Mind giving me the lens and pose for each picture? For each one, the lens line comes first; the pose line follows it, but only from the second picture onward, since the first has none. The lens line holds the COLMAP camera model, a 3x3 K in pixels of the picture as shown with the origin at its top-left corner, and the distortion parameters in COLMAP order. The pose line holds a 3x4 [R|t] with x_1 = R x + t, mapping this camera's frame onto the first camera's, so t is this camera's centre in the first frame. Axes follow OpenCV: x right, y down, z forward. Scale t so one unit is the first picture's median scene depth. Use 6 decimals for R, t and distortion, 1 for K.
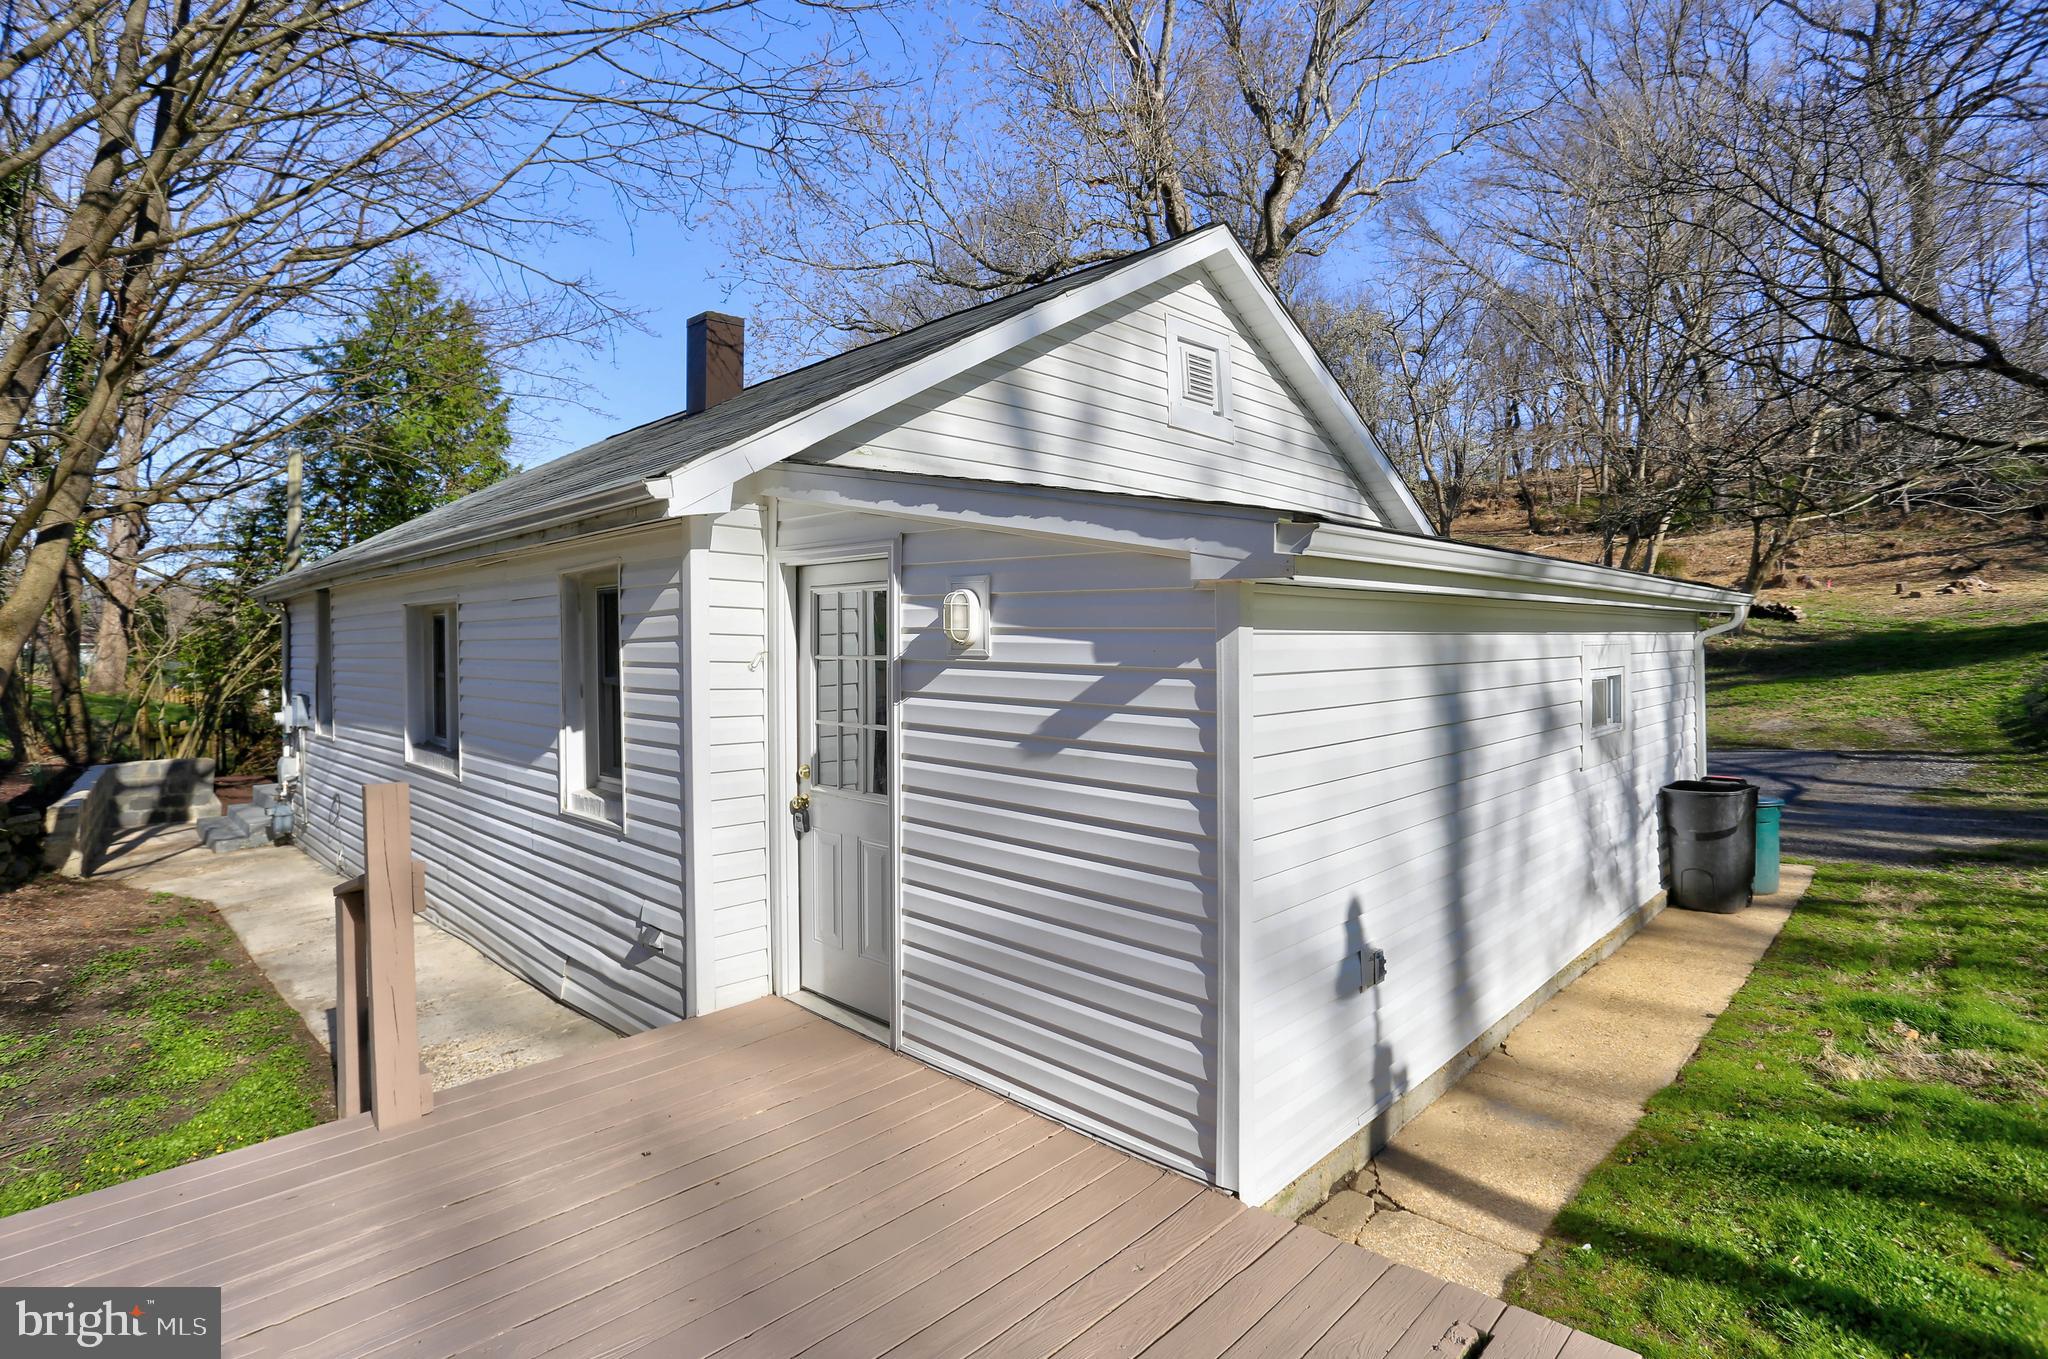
lens RADIAL K [[1024.0, 0, 990.1], [0, 1024.0, 663.2], [0, 0, 1]] dist [-0.066137, 0.027390]
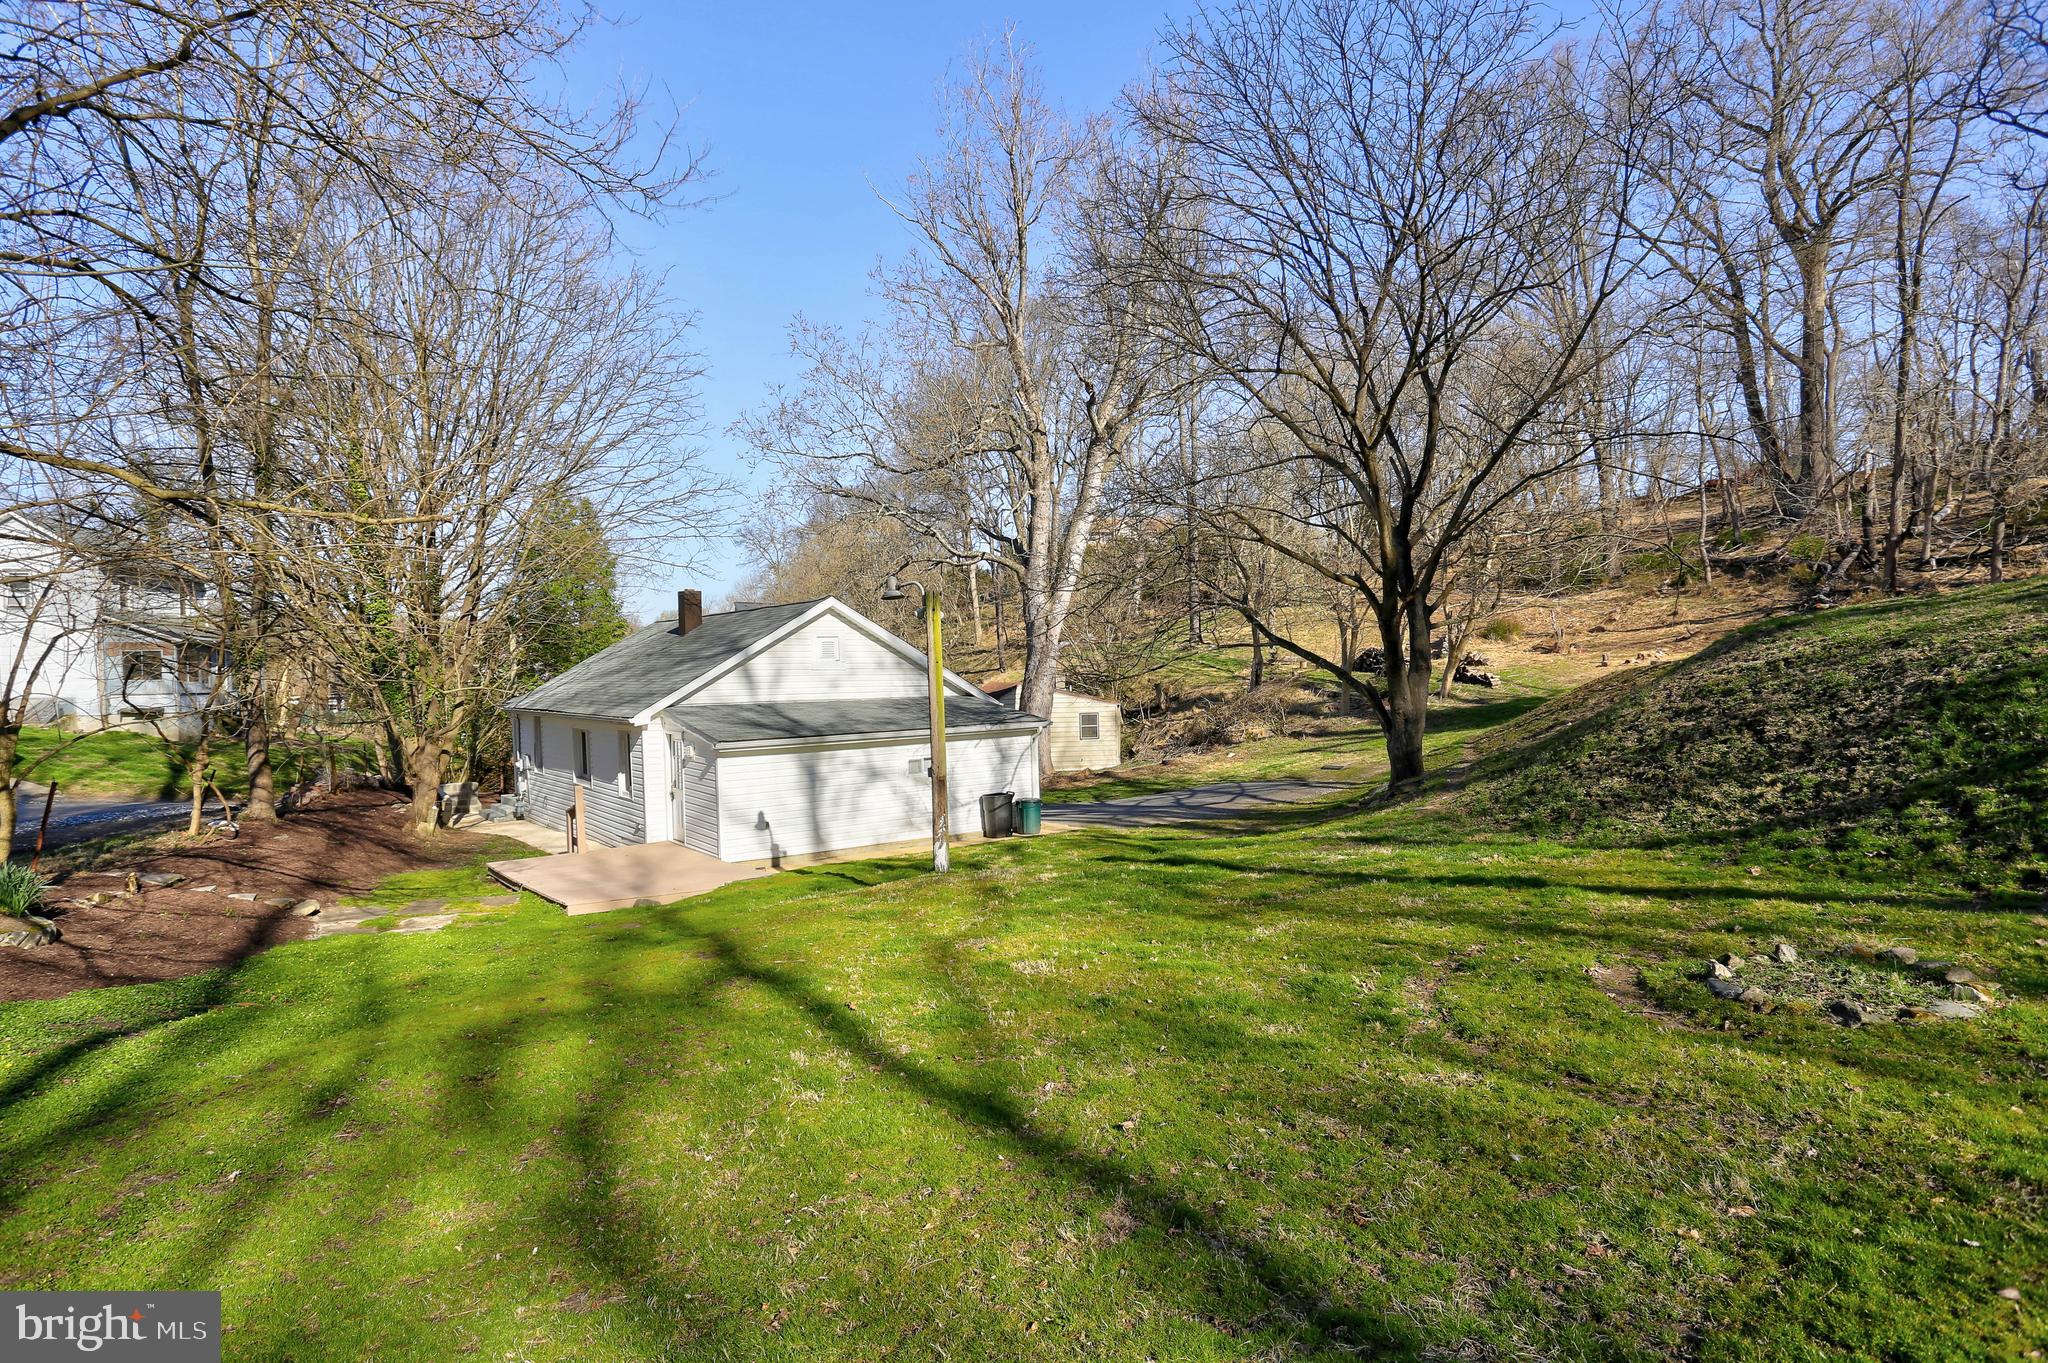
lens RADIAL K [[1024.0, 0, 990.1], [0, 1024.0, 665.2], [0, 0, 1]] dist [-0.066137, 0.027390]
pose [[0.993036, -0.026191, -0.114867, 0.998420], [0.024977, 0.999616, -0.011996, -0.185374], [0.115137, 0.009043, 0.993308, -1.848262]]
